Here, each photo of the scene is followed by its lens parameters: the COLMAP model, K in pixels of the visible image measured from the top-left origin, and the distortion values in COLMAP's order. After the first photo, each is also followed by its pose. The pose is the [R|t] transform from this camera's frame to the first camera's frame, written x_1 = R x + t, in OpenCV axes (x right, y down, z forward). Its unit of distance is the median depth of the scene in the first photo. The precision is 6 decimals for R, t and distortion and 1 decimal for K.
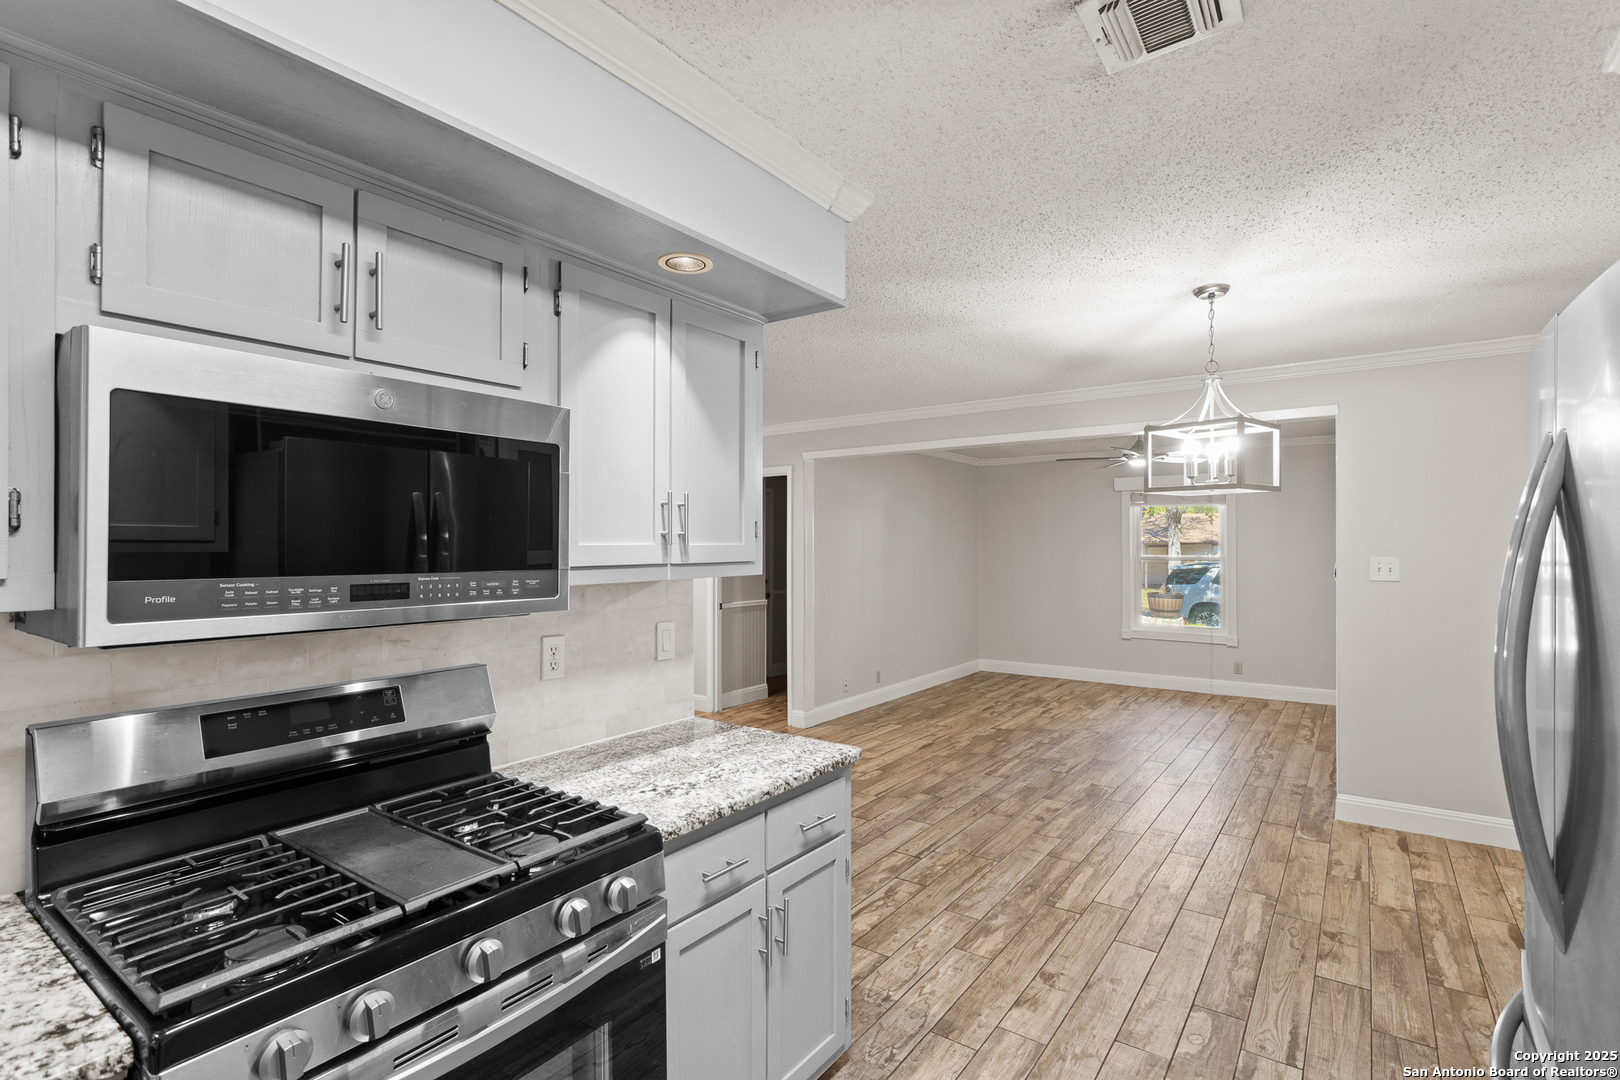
lens RADIAL K [[769.8, 0, 820.4], [0, 769.8, 543.8], [0, 0, 1]] dist [-0.002375, -0.000017]
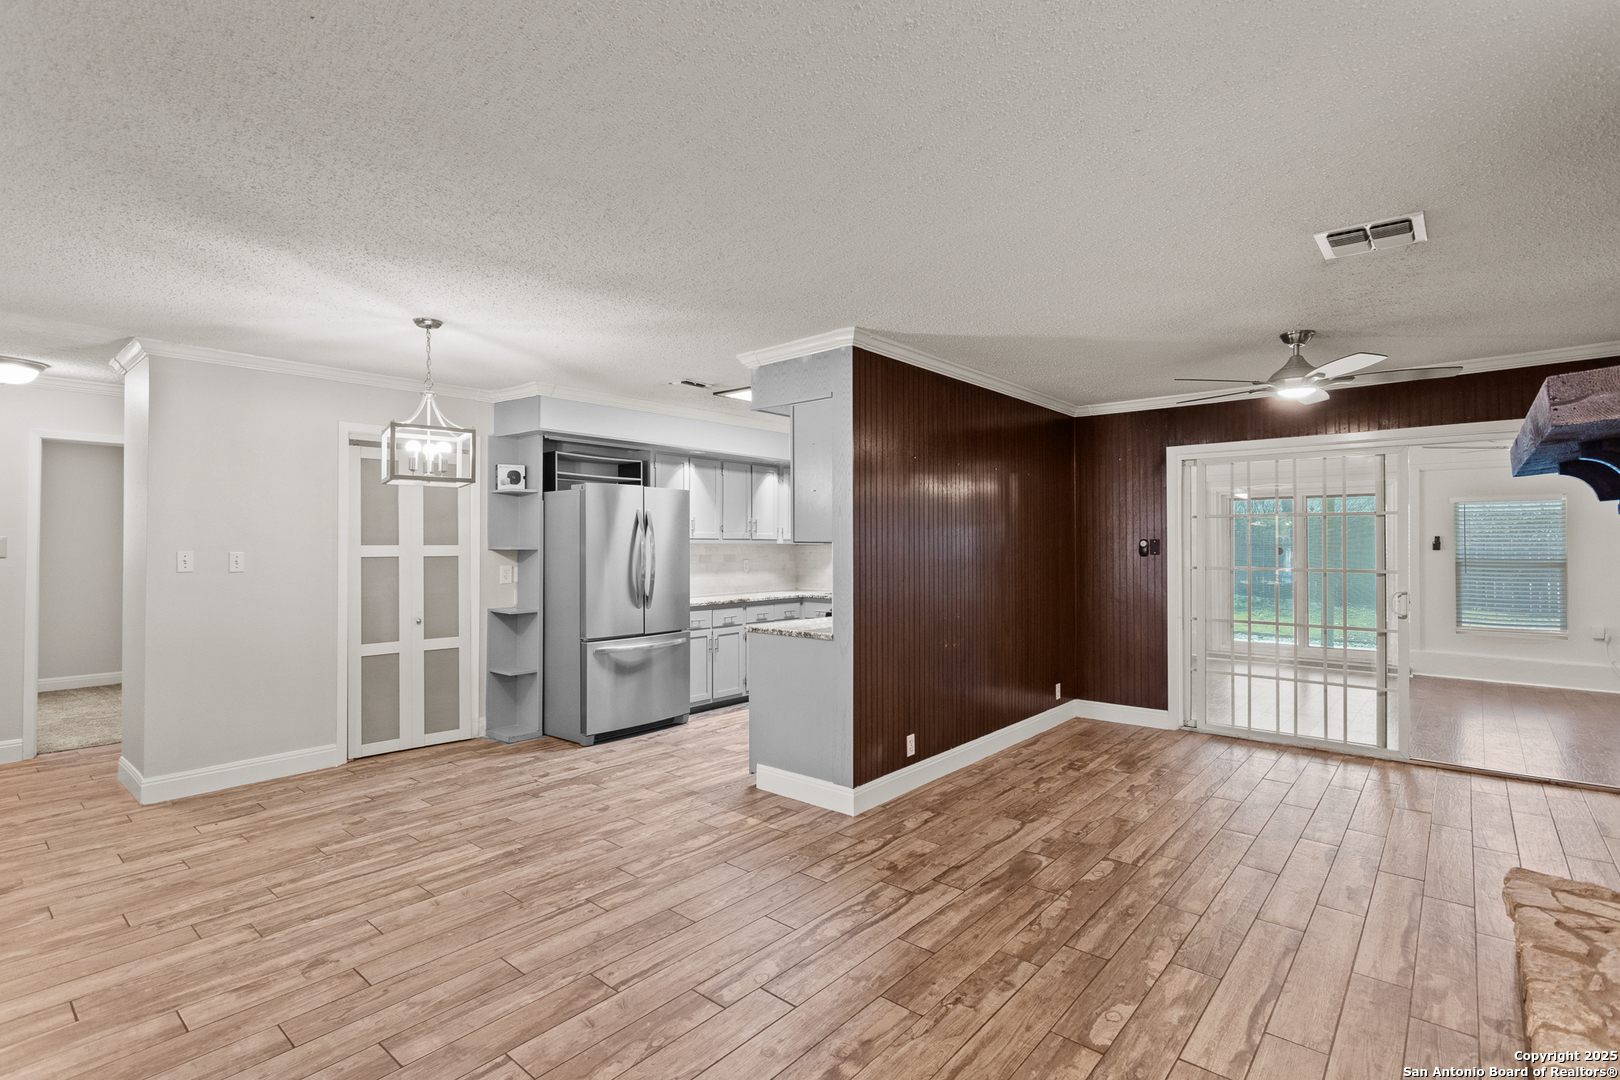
lens RADIAL K [[759.1, 0, 810.0], [0, 759.1, 540.0], [0, 0, 1]] dist [-0.002413, -0.000860]
pose [[-0.995751, 0.003451, 0.092023, -0.199203], [0.002794, 0.999970, -0.007270, 0.031438], [-0.092045, -0.006982, -0.995730, 1.929915]]
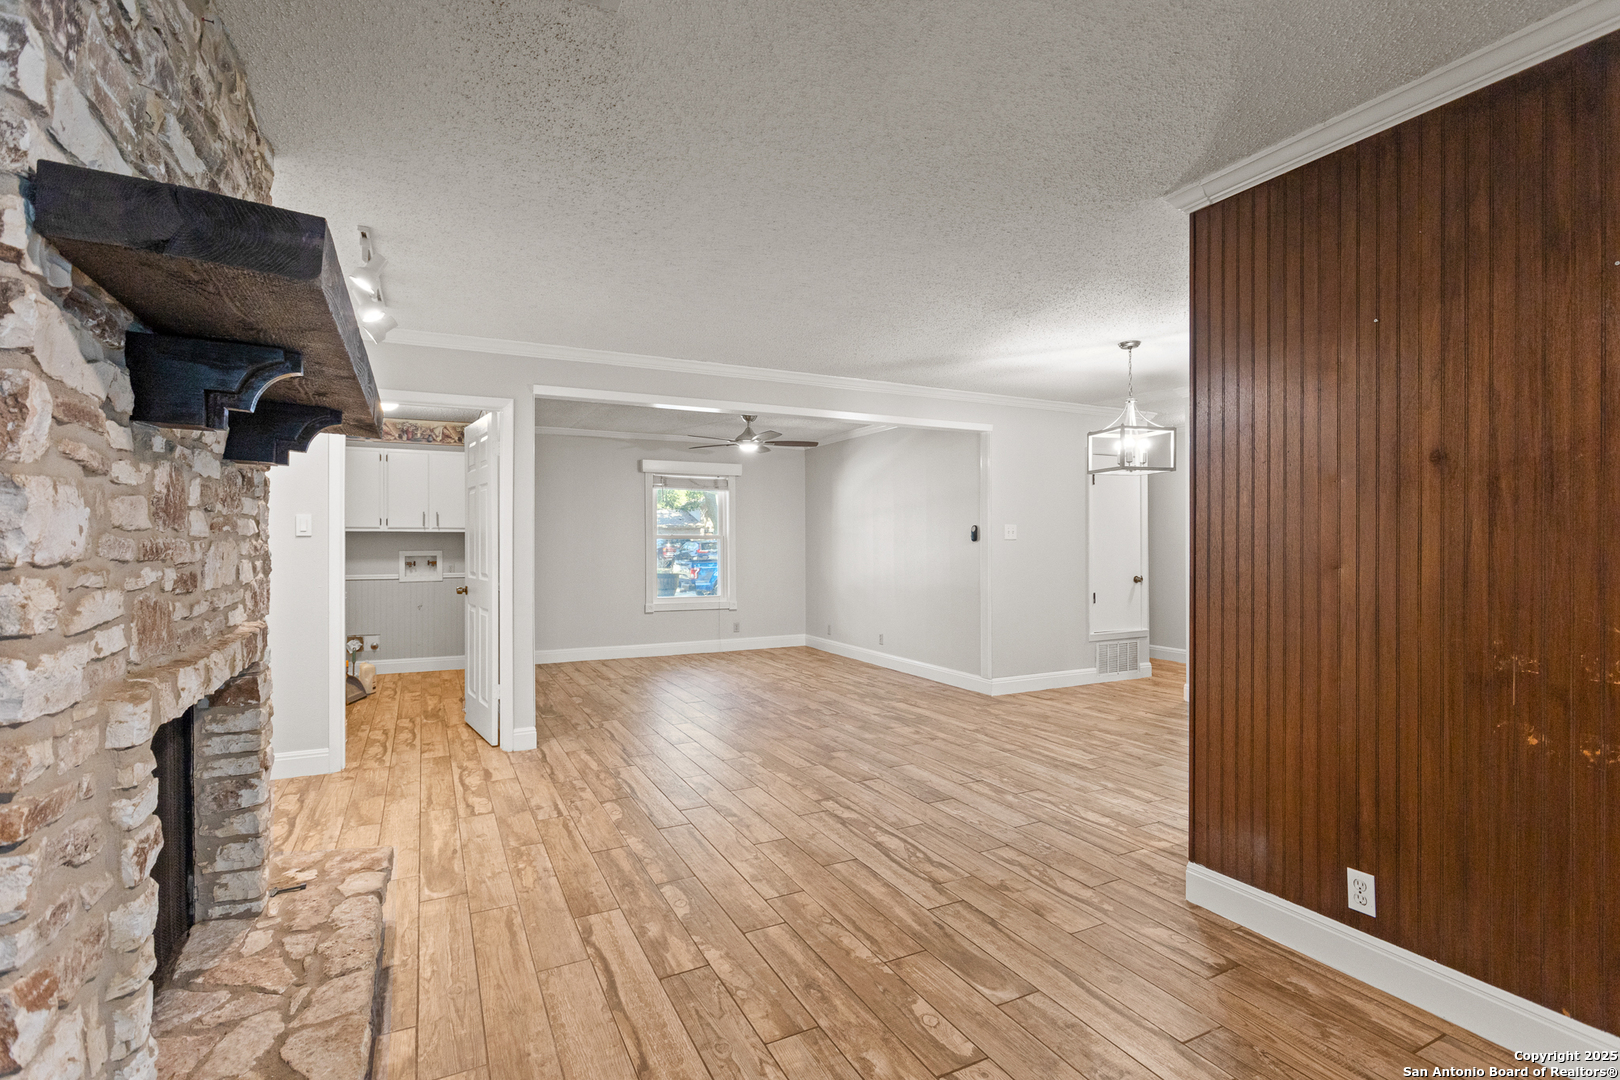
lens RADIAL K [[769.8, 0, 820.4], [0, 769.8, 543.8], [0, 0, 1]] dist [-0.002375, -0.000017]
pose [[0.457041, -0.000758, 0.889445, -1.042218], [0.000127, 1.000000, 0.000787, 0.070074], [-0.889445, -0.000247, 0.457041, 0.752688]]
